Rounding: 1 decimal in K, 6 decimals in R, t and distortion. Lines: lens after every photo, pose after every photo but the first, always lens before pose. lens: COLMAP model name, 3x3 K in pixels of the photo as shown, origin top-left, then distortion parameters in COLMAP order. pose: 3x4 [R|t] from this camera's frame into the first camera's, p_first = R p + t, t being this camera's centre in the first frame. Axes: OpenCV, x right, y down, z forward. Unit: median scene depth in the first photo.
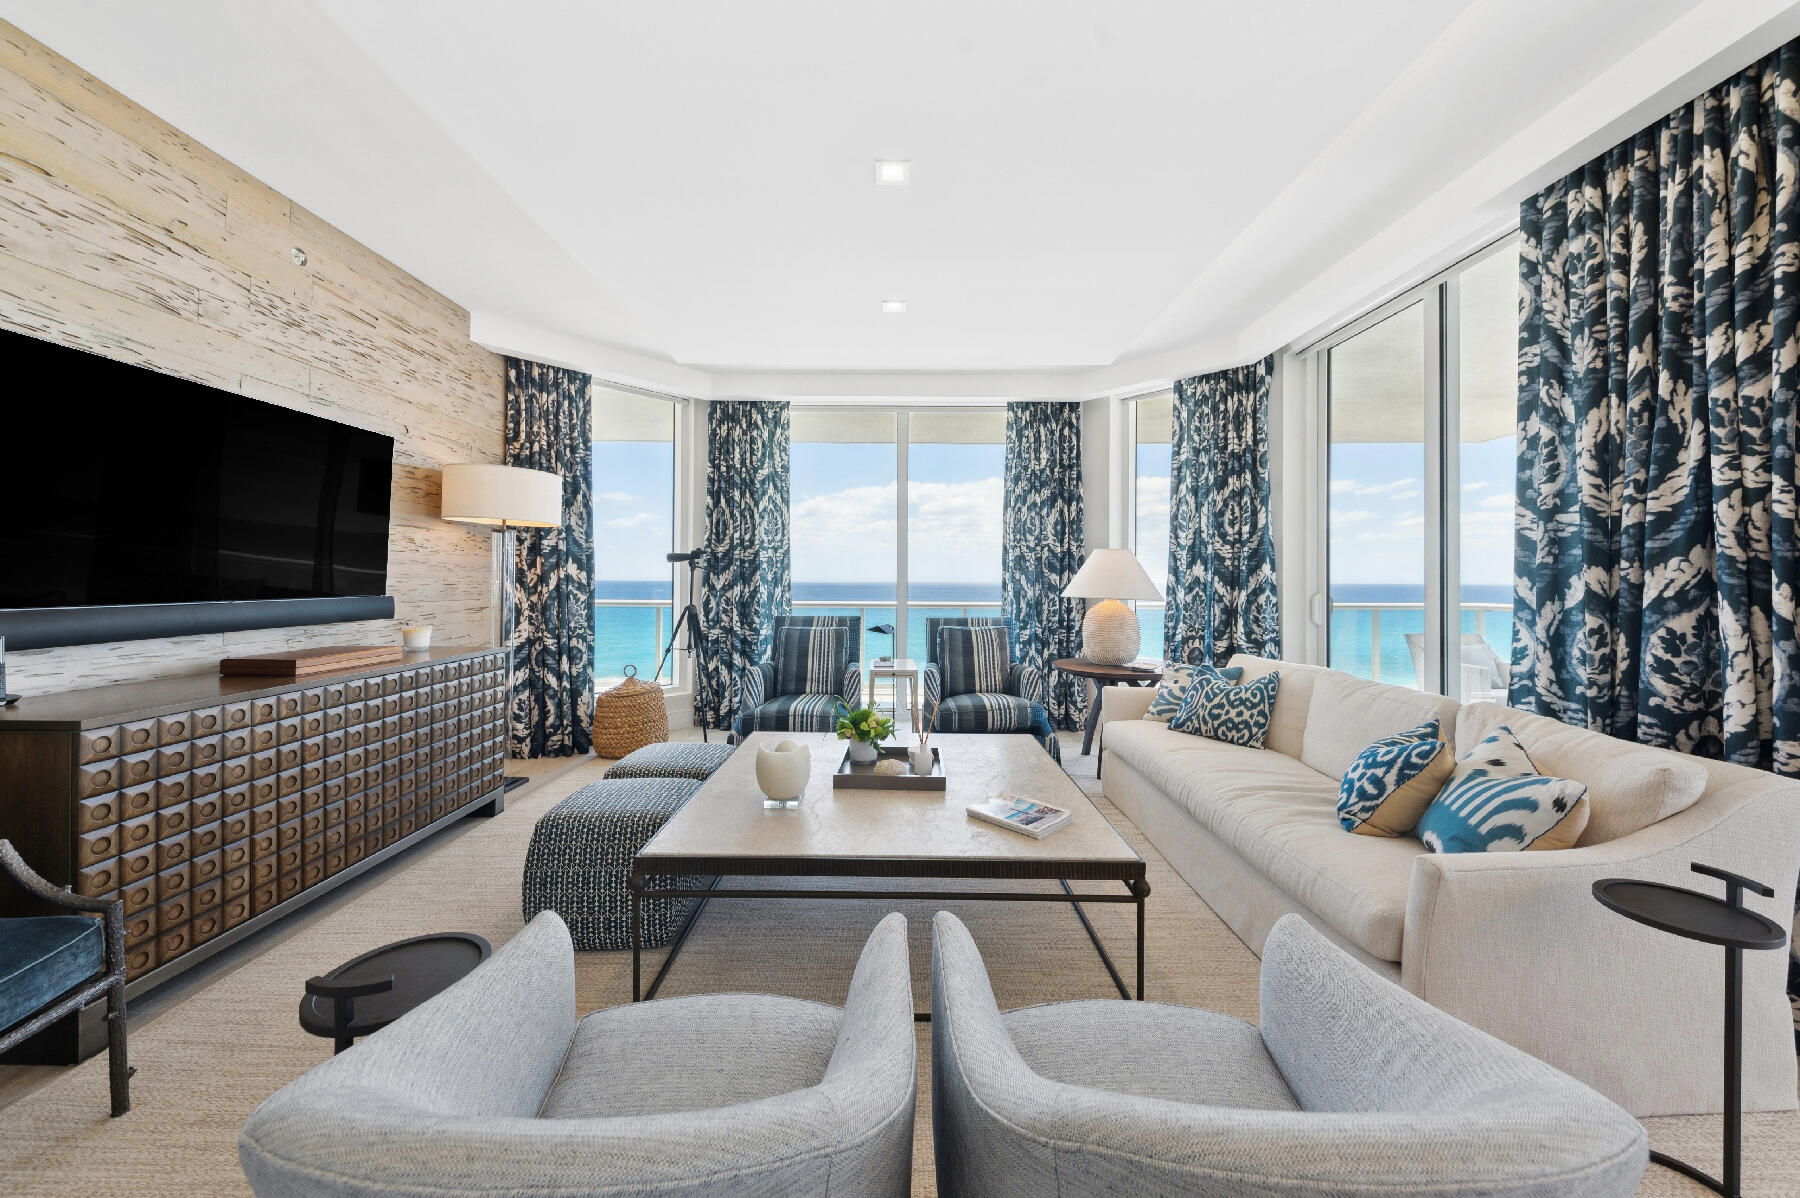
lens RADIAL K [[644.4, 0, 918.0], [0, 644.4, 582.3], [0, 0, 1]] dist [0.009404, -0.006254]
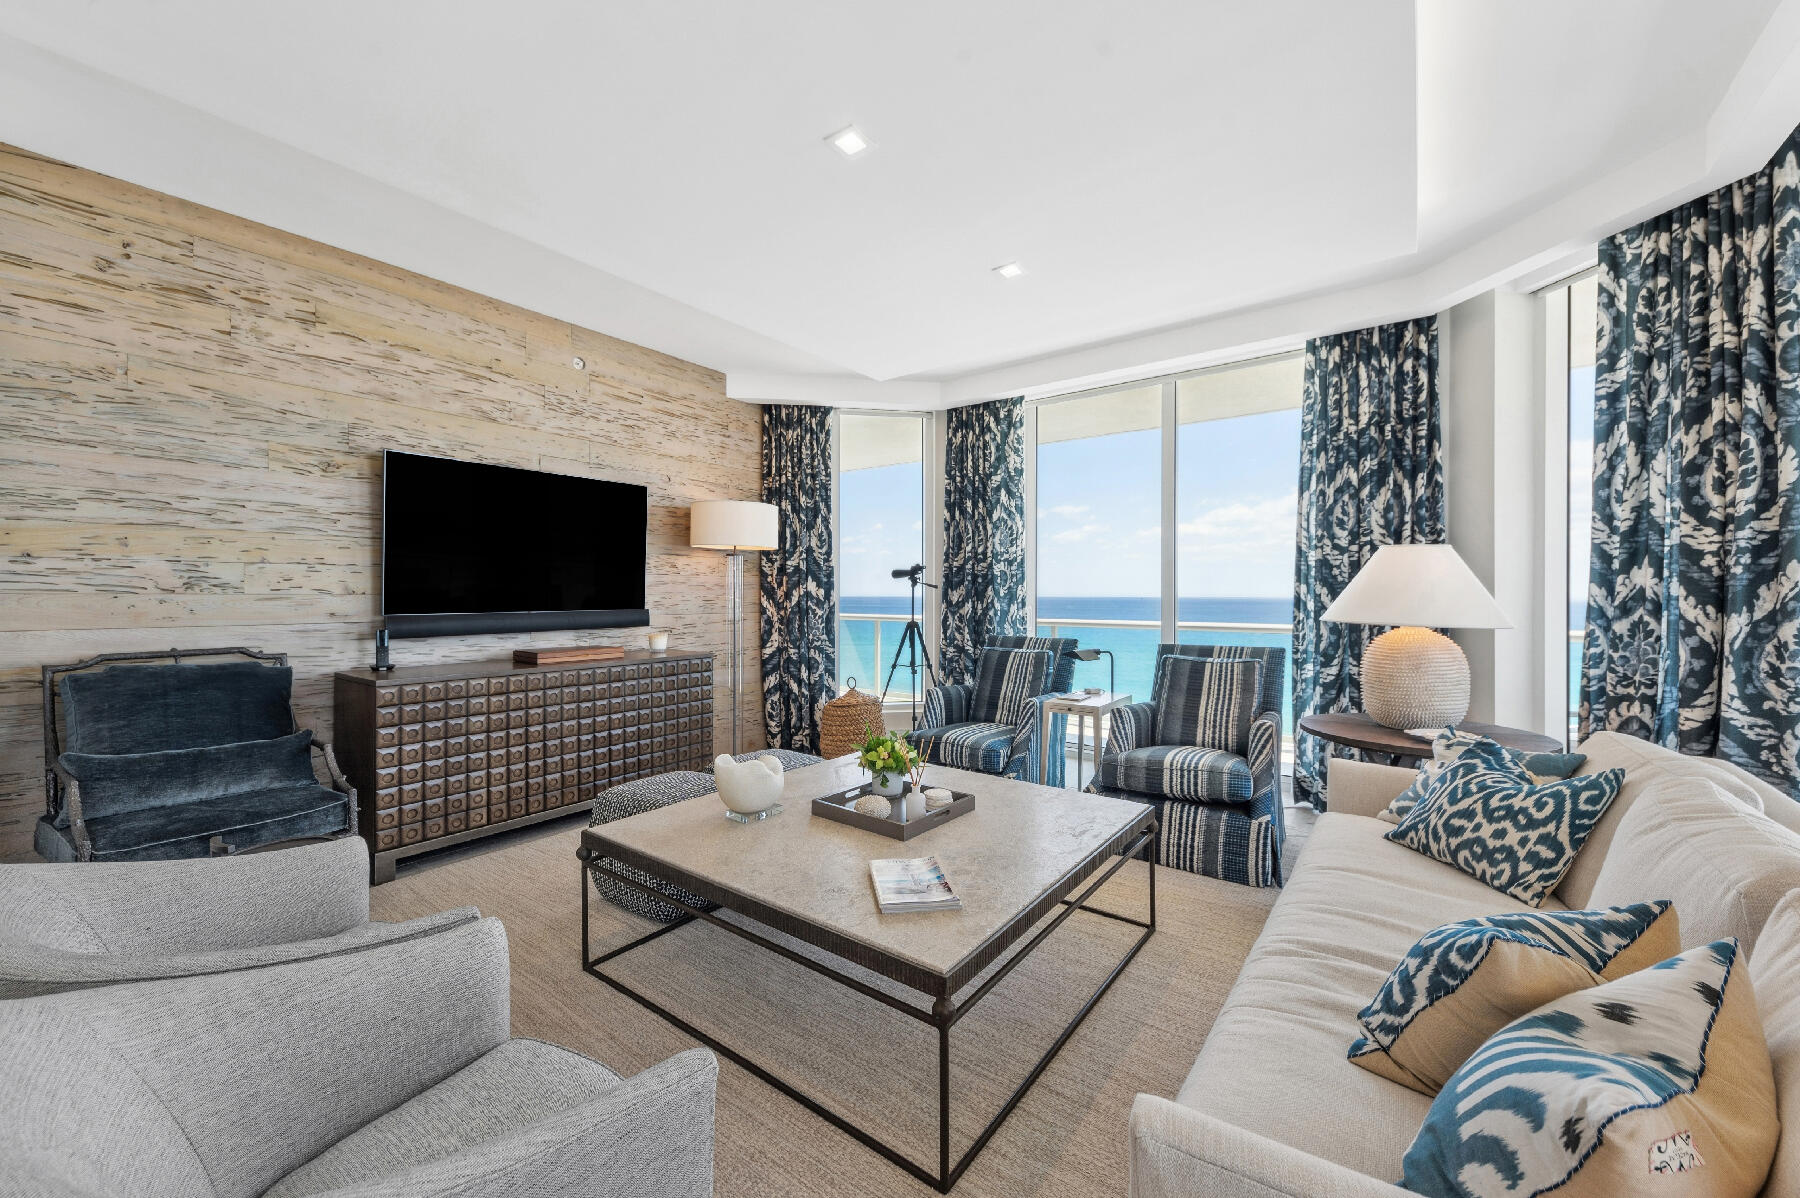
lens RADIAL K [[711.1, 0, 880.4], [0, 711.1, 603.1], [0, 0, 1]] dist [0.011735, -0.005689]
pose [[0.785523, 0.003702, -0.618821, 0.318414], [0.000456, 0.999978, 0.006562, -0.000210], [0.618832, -0.005437, 0.785505, 0.125884]]
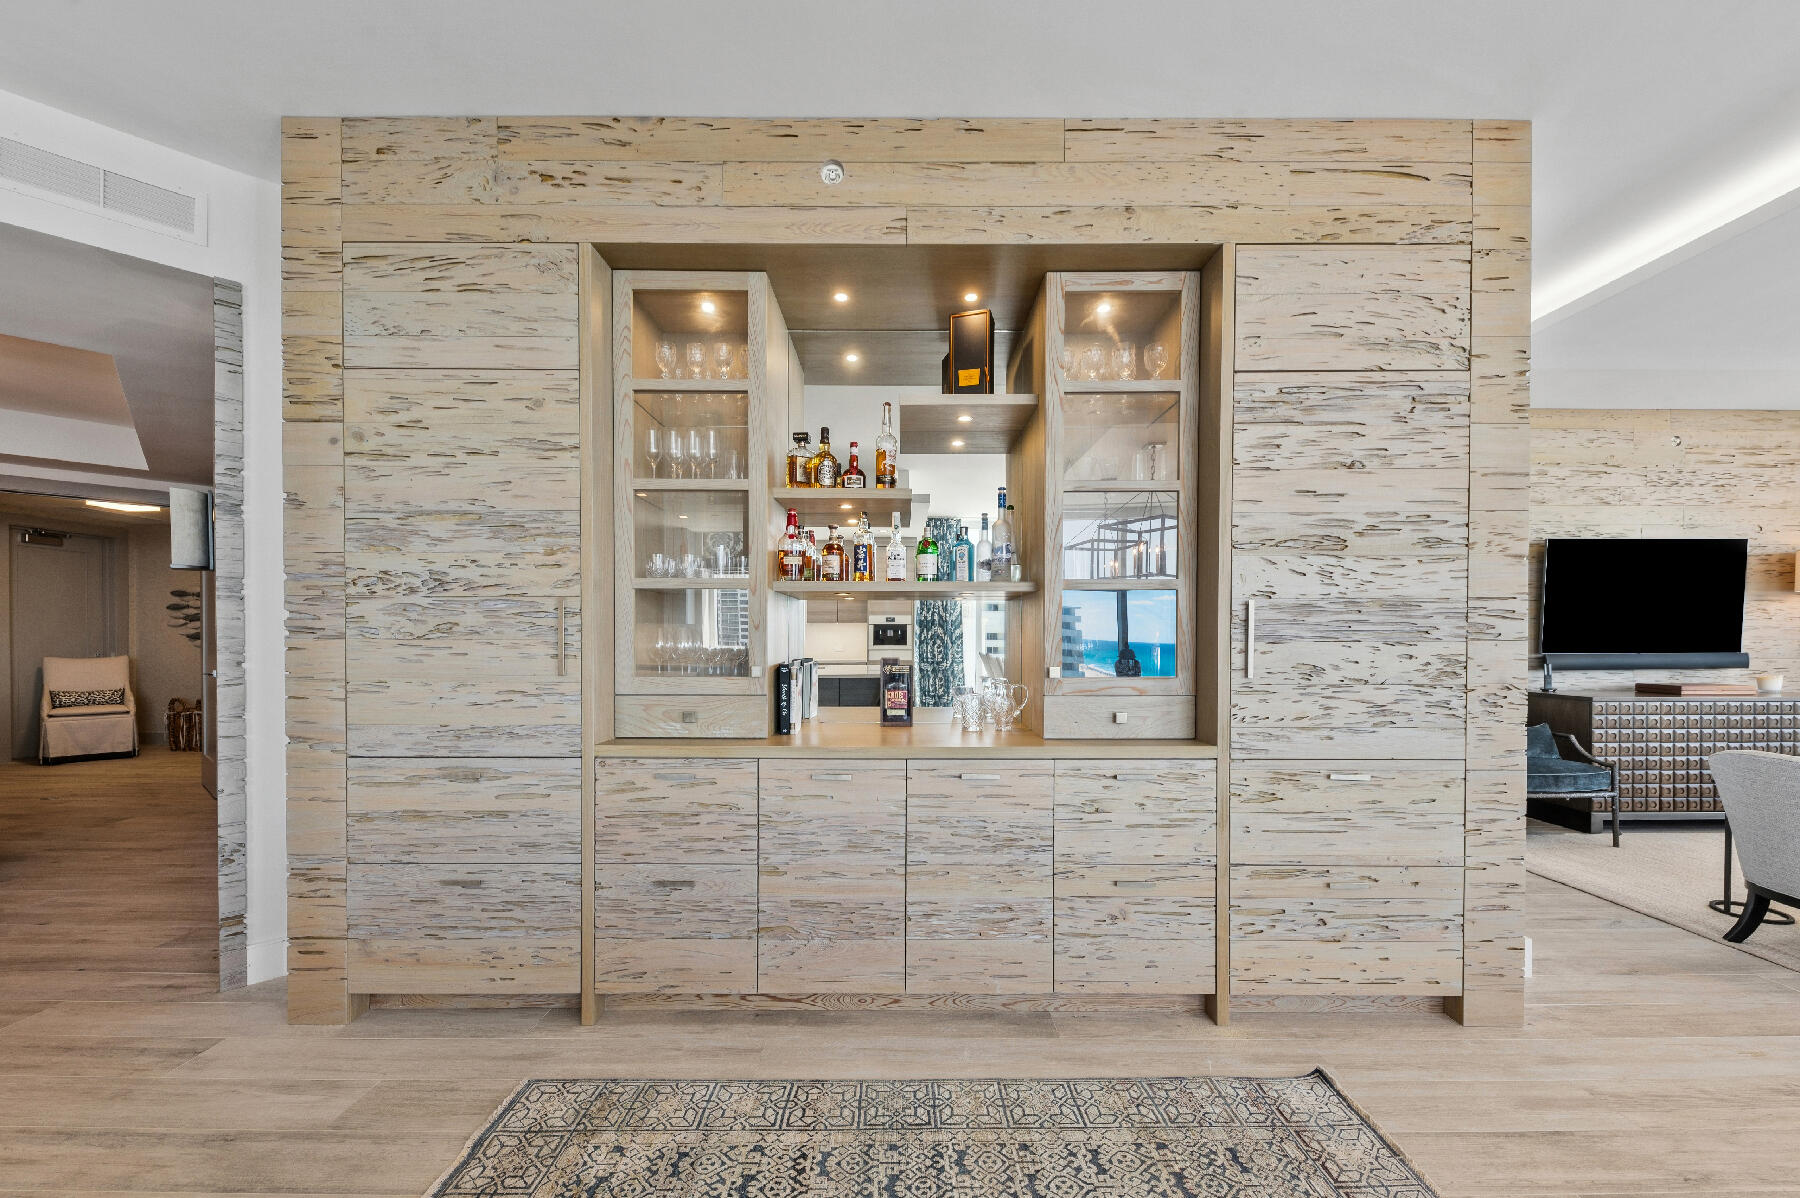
lens RADIAL K [[704.9, 0, 890.3], [0, 704.9, 640.6], [0, 0, 1]] dist [0.004109, -0.000188]
pose [[0.010103, -0.003305, -0.999944, 0.509783], [-0.003143, 0.999989, -0.003336, 0.004343], [0.999944, 0.003177, 0.010092, -0.631398]]
